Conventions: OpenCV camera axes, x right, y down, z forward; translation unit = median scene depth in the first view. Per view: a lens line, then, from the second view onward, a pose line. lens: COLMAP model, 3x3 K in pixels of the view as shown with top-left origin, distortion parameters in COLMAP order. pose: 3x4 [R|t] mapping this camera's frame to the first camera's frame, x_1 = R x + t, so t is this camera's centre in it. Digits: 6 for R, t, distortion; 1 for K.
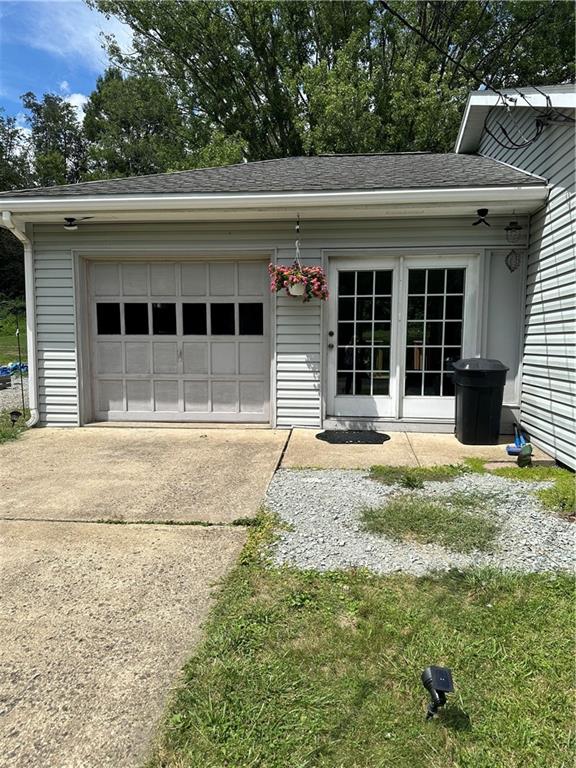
lens RADIAL K [[533.2, 0, 288.0], [0, 533.2, 384.0], [0, 0, 1]] dist [0.115330, -0.002717]
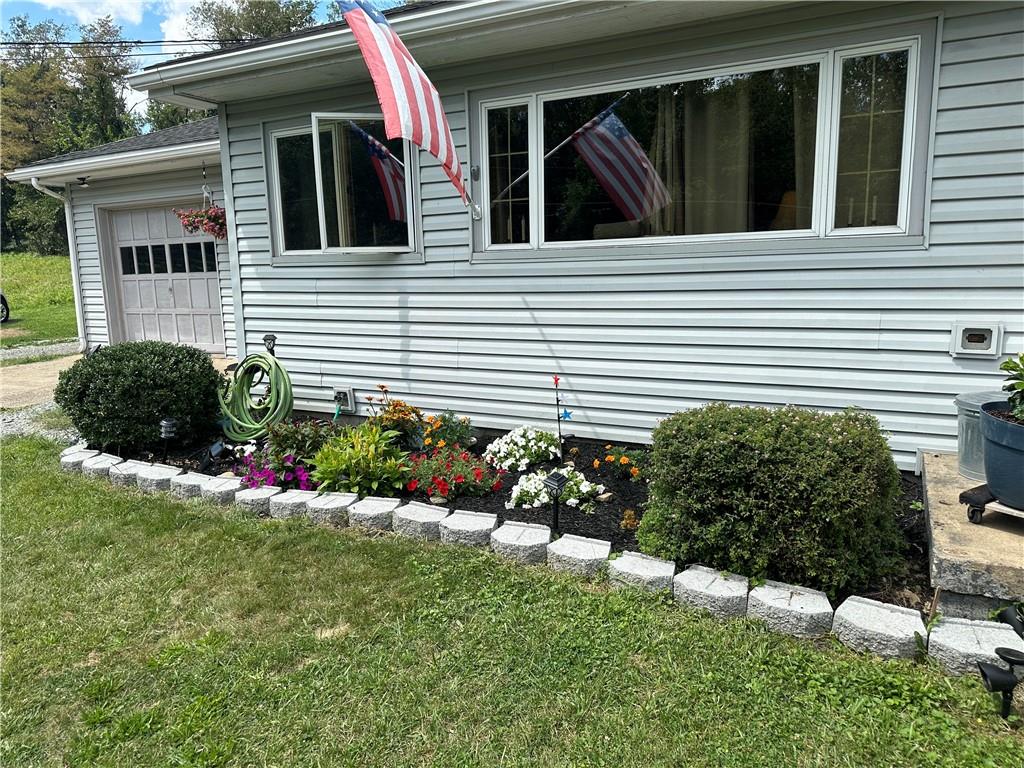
lens RADIAL K [[710.9, 0, 512.0], [0, 710.9, 384.0], [0, 0, 1]] dist [0.115330, -0.002717]
pose [[0.906256, 0.035635, -0.421224, 1.136855], [0.002141, 0.996041, 0.088869, 0.005776], [0.422723, -0.081440, 0.902592, -0.107292]]
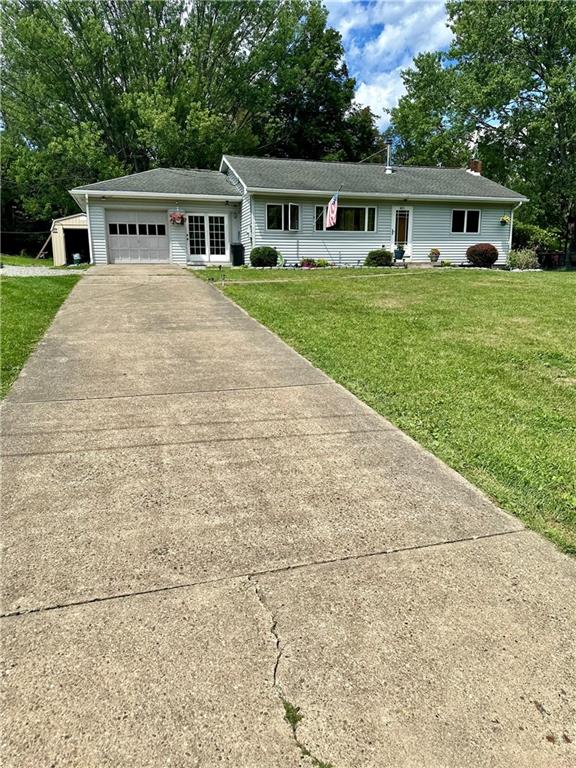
lens RADIAL K [[533.2, 0, 288.0], [0, 533.2, 384.0], [0, 0, 1]] dist [0.115330, -0.002717]
pose [[0.932218, -0.089135, 0.350750, -0.592228], [0.041579, 0.989156, 0.140862, 0.372327], [-0.359502, -0.116730, 0.925815, -2.431654]]
